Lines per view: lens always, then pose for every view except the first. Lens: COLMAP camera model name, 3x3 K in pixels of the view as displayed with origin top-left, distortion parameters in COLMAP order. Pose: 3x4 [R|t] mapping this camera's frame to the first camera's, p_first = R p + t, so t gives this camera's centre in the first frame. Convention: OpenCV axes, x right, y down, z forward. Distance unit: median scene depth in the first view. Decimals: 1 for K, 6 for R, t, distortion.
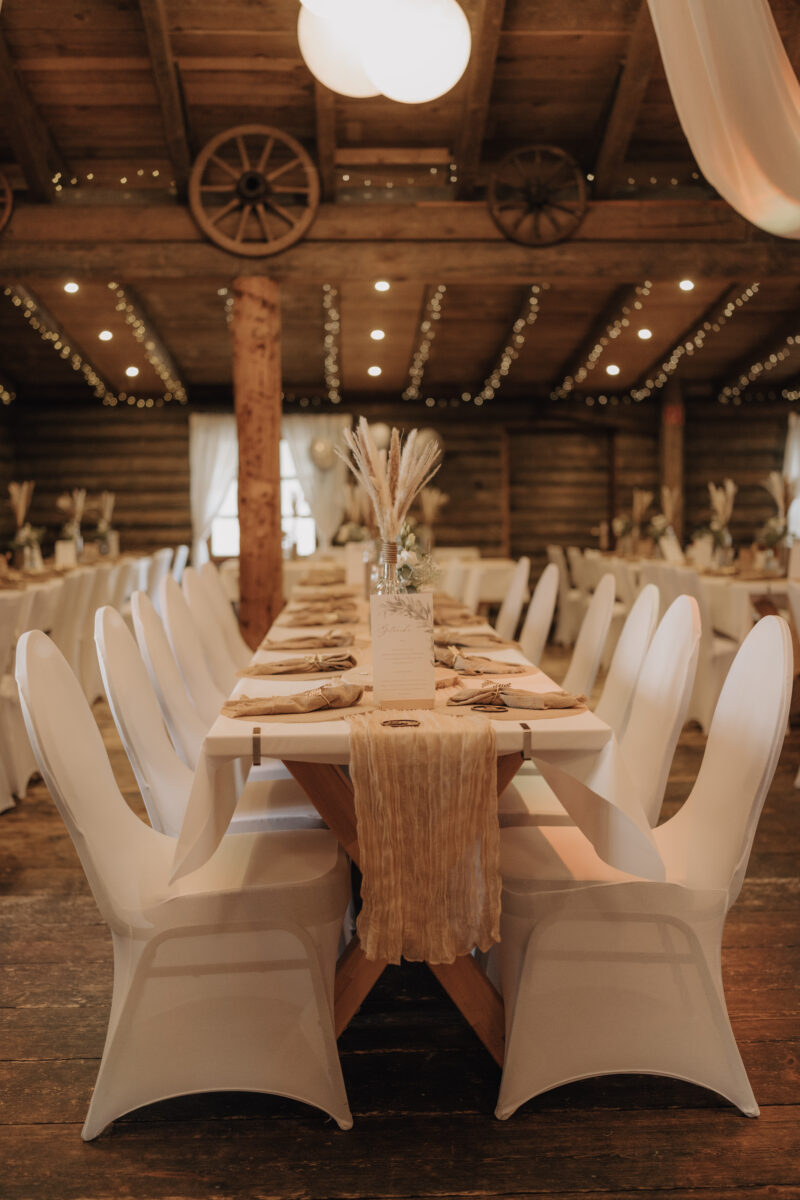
lens RADIAL K [[1195.8, 0, 400.0], [0, 1195.8, 600.0], [0, 0, 1]] dist [0.003403, 0.004312]
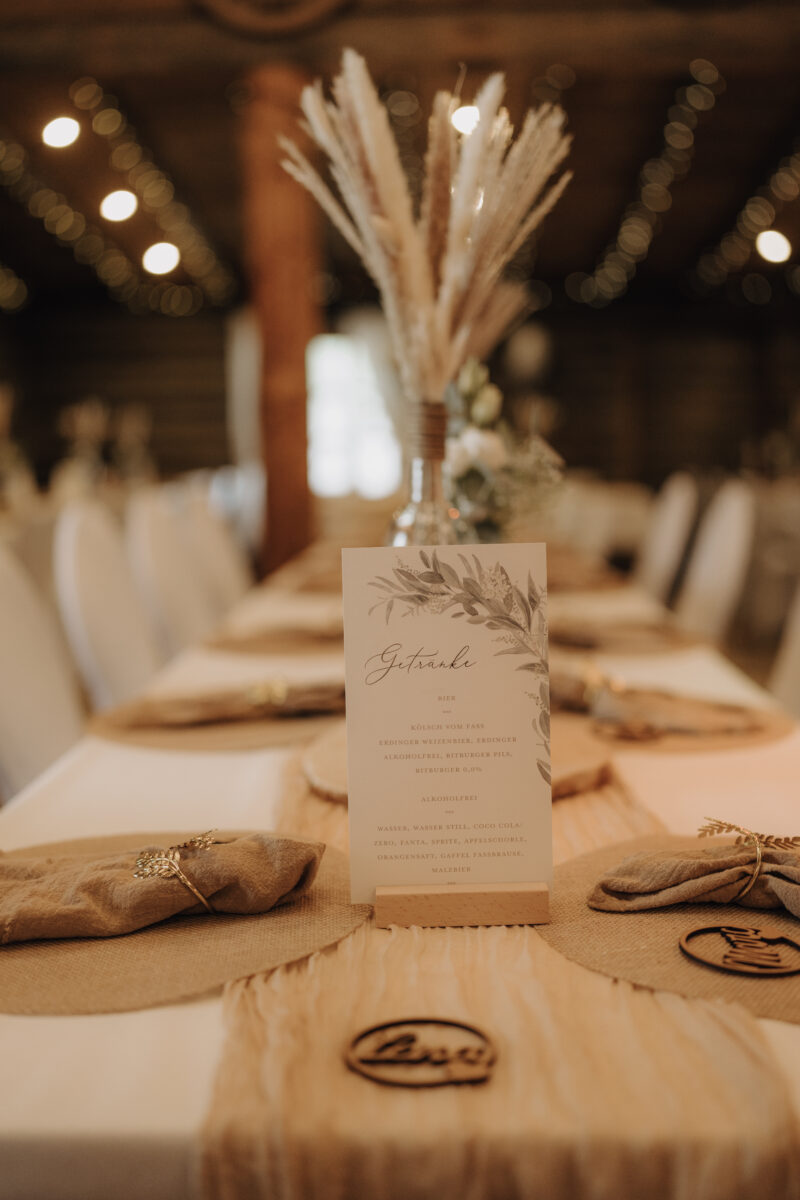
lens RADIAL K [[1195.8, 0, 400.0], [0, 1195.8, 600.0], [0, 0, 1]] dist [0.003403, 0.004312]
pose [[0.996527, 0.005878, -0.083057, 0.008313], [-0.001977, 0.998895, 0.046966, -0.002839], [0.083241, -0.046639, 0.995437, 0.373696]]
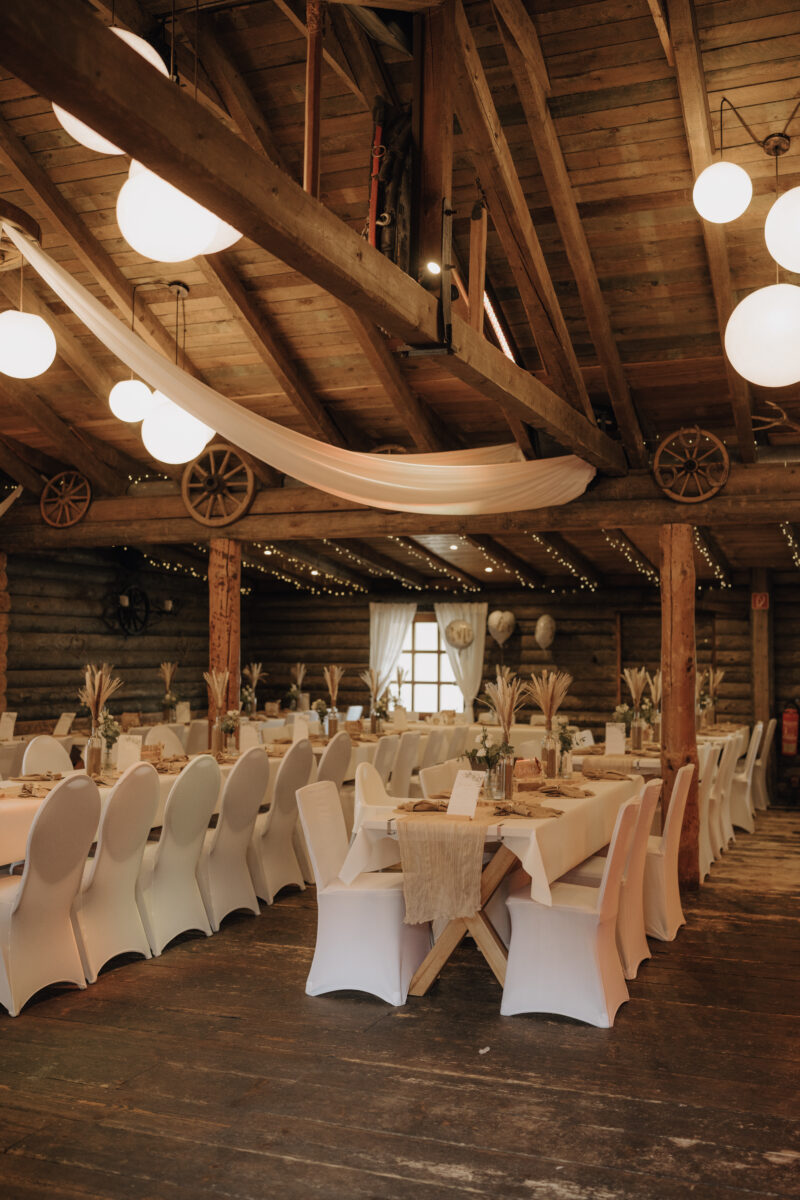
lens RADIAL K [[1195.8, 0, 400.0], [0, 1195.8, 600.0], [0, 0, 1]] dist [0.003403, 0.004312]
pose [[0.915995, -0.003560, -0.401173, 0.714174], [-0.044628, 0.992850, -0.110709, -0.033081], [0.398699, 0.119313, 0.909287, -0.297224]]
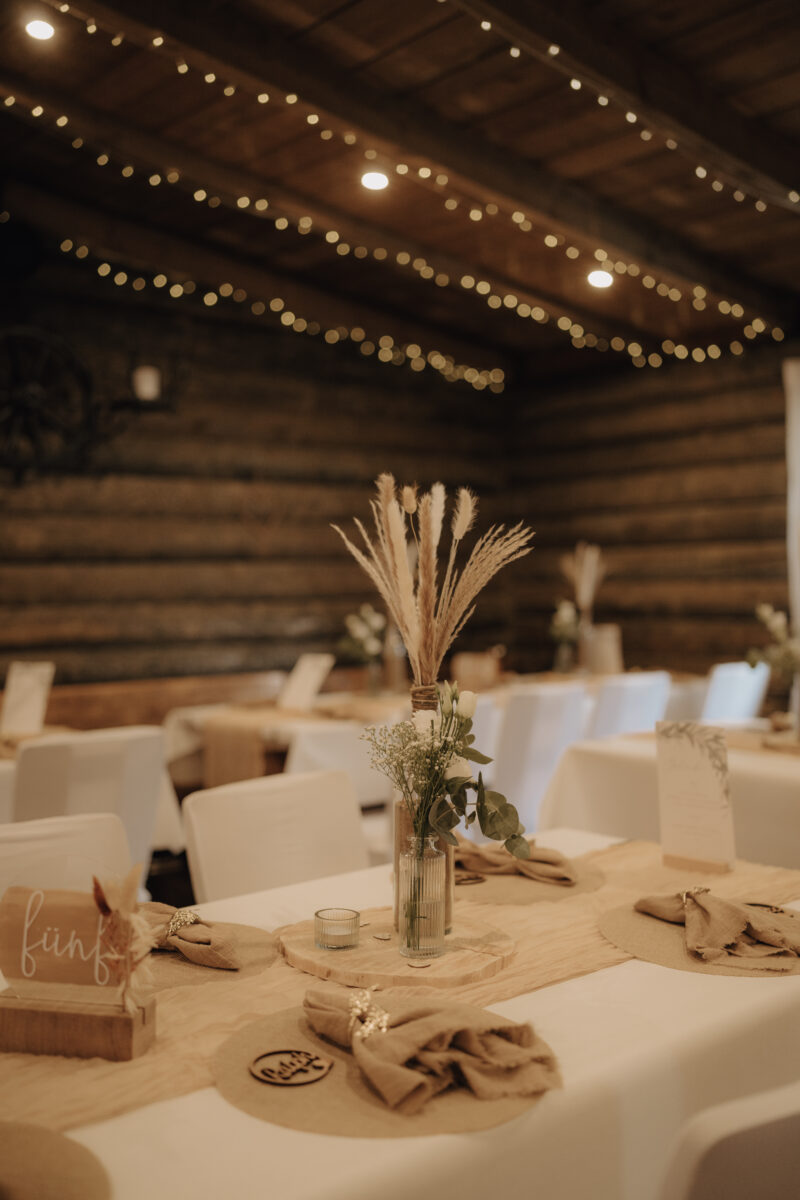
lens RADIAL K [[1195.8, 0, 400.0], [0, 1195.8, 600.0], [0, 0, 1]] dist [0.003403, 0.004312]
pose [[0.631684, 0.011625, -0.775139, 0.147108], [-0.050163, 0.998405, -0.025906, -0.096808], [0.773602, 0.055248, 0.631259, 1.198992]]
